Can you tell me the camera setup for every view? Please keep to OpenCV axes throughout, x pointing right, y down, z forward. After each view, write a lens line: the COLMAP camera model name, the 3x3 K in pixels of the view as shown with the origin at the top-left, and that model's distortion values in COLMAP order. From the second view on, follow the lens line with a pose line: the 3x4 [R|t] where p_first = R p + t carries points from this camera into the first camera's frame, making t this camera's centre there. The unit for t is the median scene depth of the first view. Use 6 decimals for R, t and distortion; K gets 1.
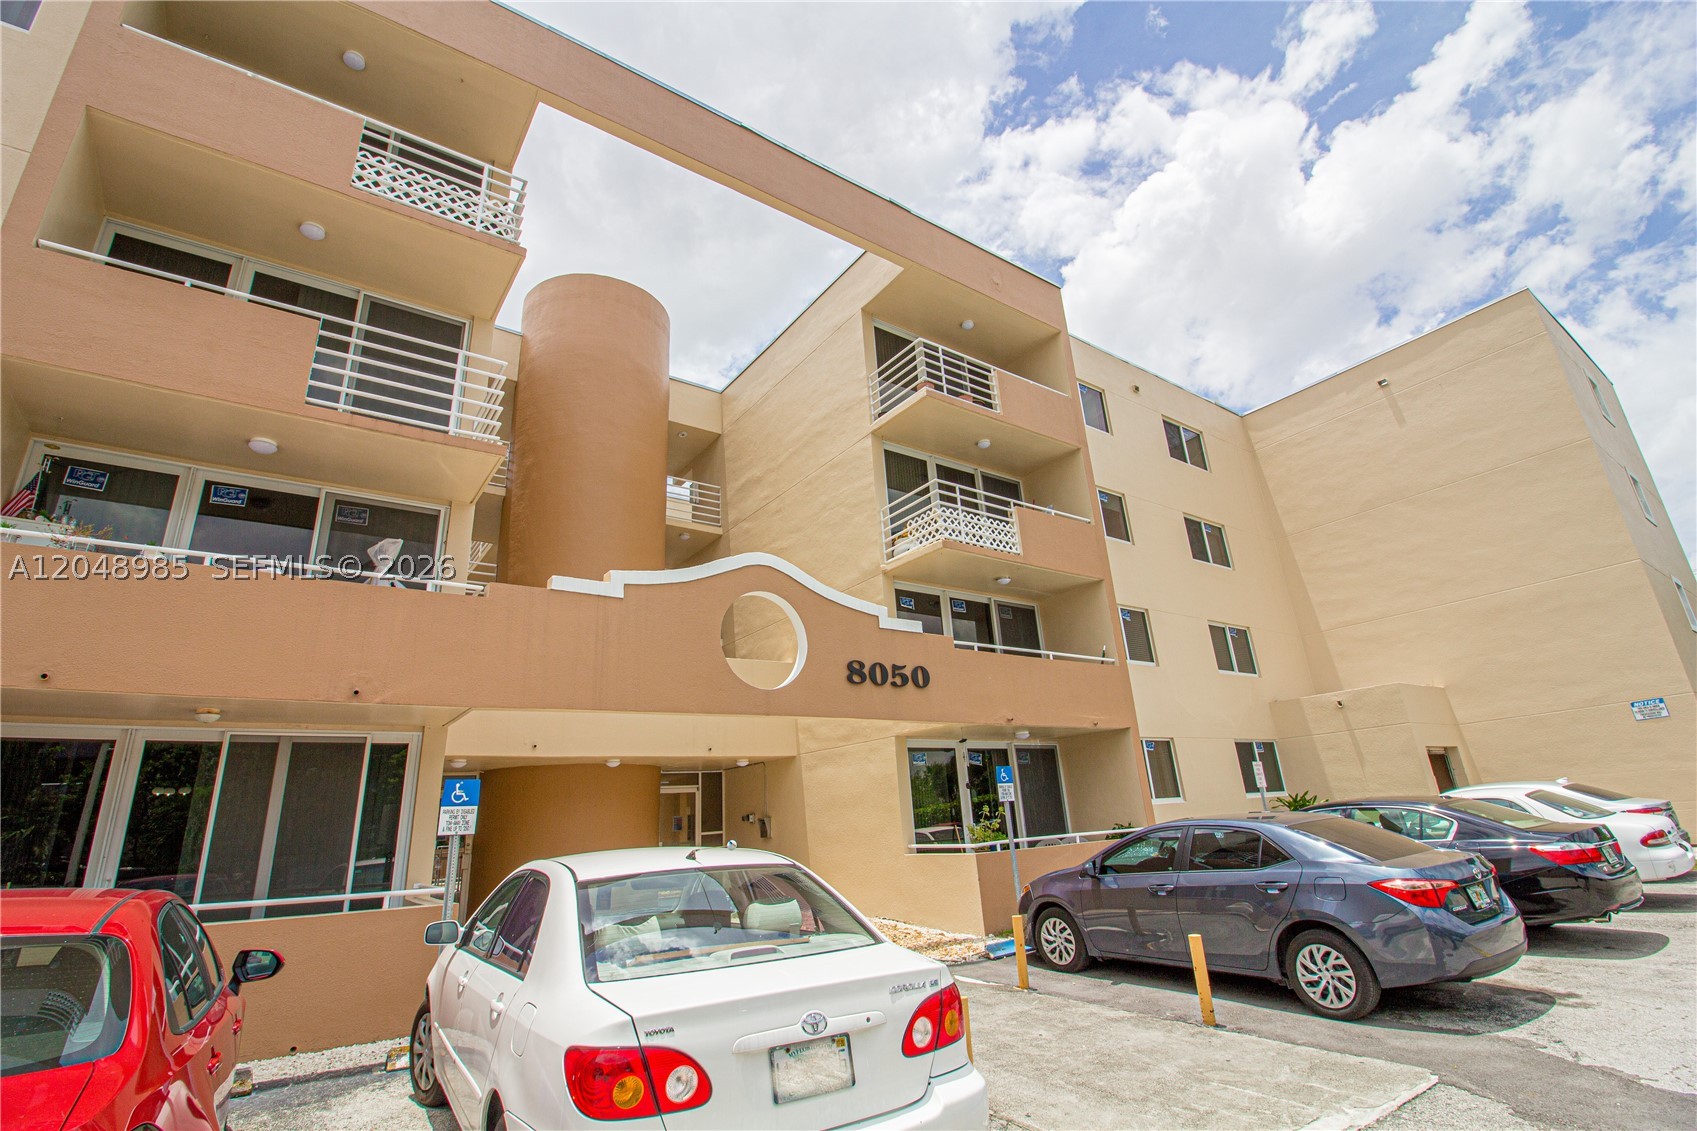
lens RADIAL K [[771.9, 0, 858.8], [0, 771.9, 565.3], [0, 0, 1]] dist [-0.004559, -0.008740]
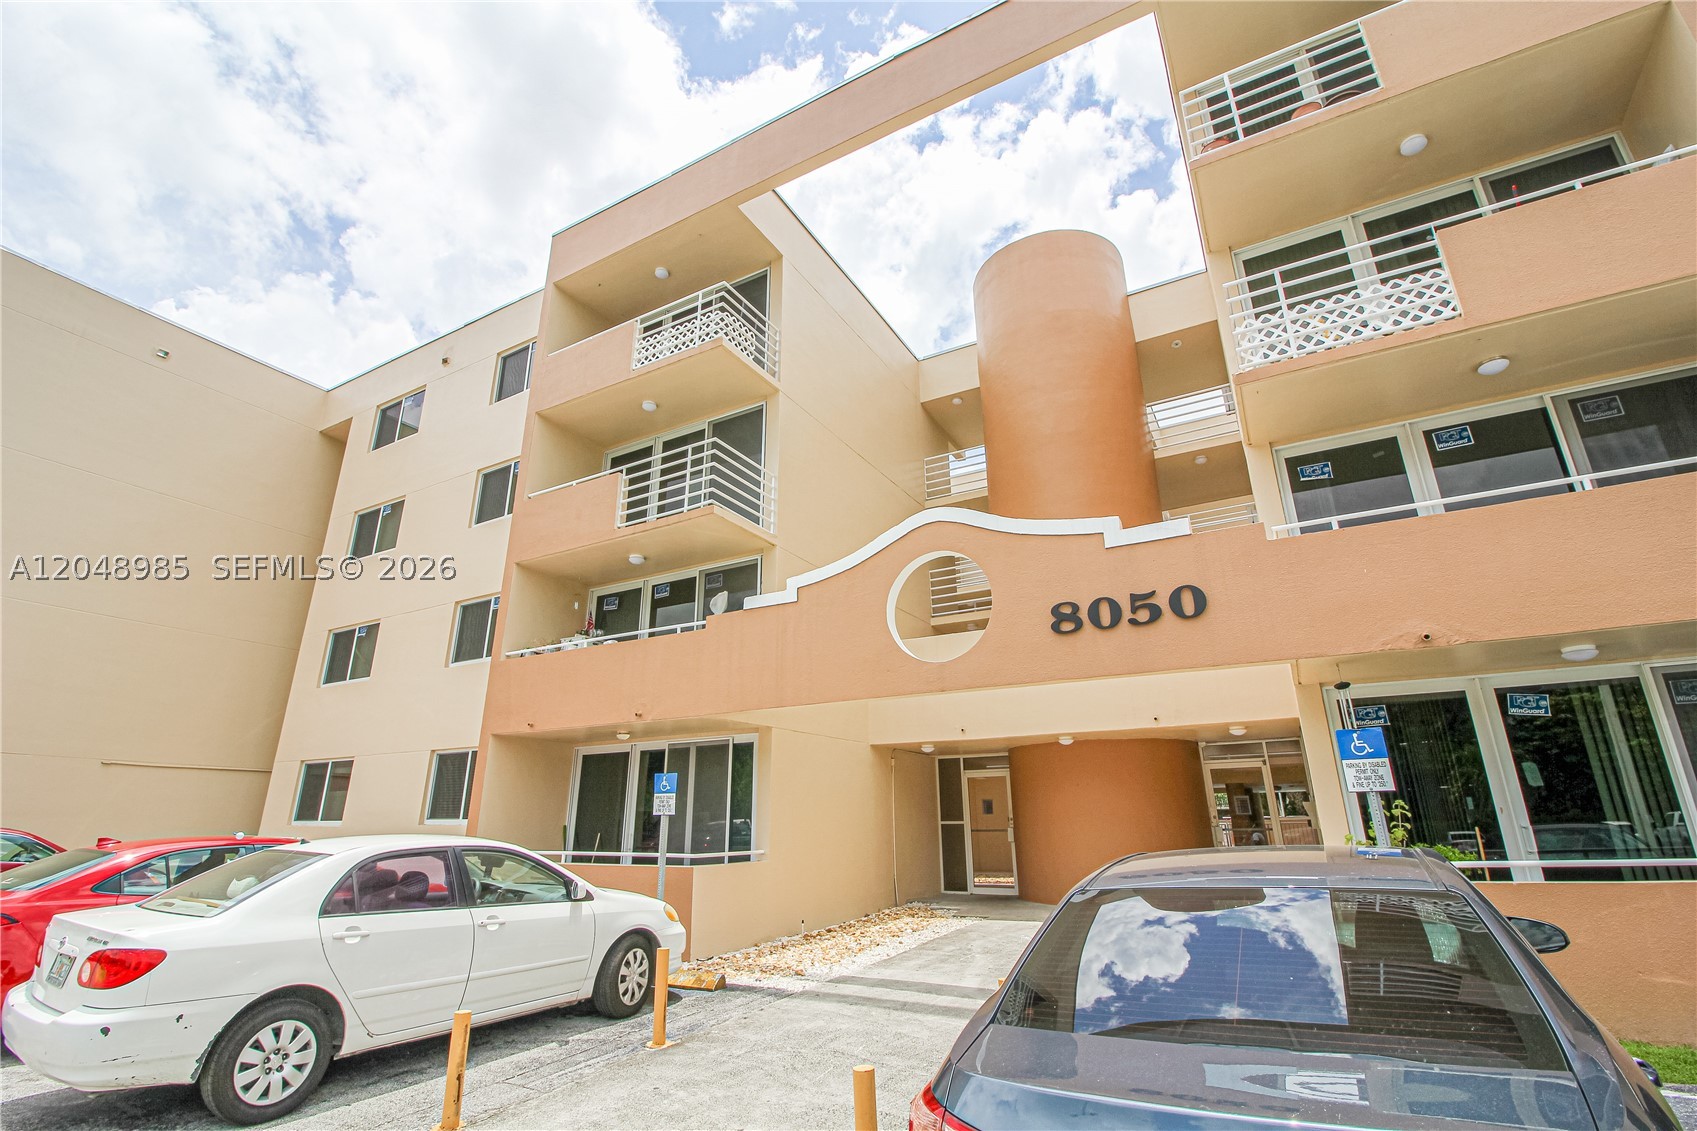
lens RADIAL K [[771.9, 0, 859.9], [0, 771.9, 561.9], [0, 0, 1]] dist [-0.004559, -0.008740]
pose [[0.424815, -0.231558, -0.875164, 0.569232], [0.281438, 0.952611, -0.115437, 0.113882], [0.860421, -0.197265, 0.469853, 0.476046]]
